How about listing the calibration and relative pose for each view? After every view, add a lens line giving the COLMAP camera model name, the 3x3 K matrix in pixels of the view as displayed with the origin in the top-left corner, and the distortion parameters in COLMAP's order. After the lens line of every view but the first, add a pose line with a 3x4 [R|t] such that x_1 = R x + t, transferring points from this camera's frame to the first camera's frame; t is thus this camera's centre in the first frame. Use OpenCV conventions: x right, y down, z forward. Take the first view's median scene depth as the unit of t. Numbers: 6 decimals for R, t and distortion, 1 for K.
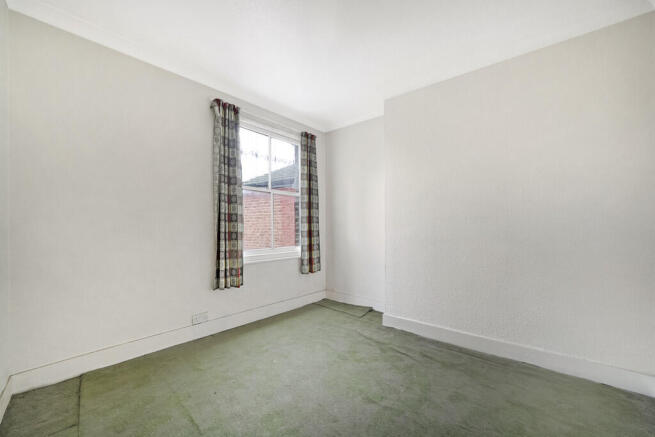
lens RADIAL K [[259.4, 0, 327.5], [0, 259.4, 218.5], [0, 0, 1]] dist [0.000432, 0.000078]
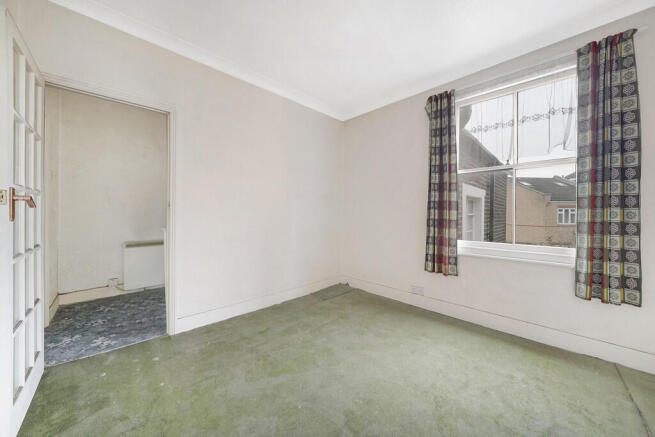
lens RADIAL K [[236.7, 0, 326.6], [0, 236.7, 211.0], [0, 0, 1]] dist [-0.001093, -0.000113]
pose [[-0.059747, -0.007691, -0.998184, 0.563859], [0.030744, 0.999482, -0.009541, 0.012895], [0.997740, -0.031258, -0.059479, 0.583549]]
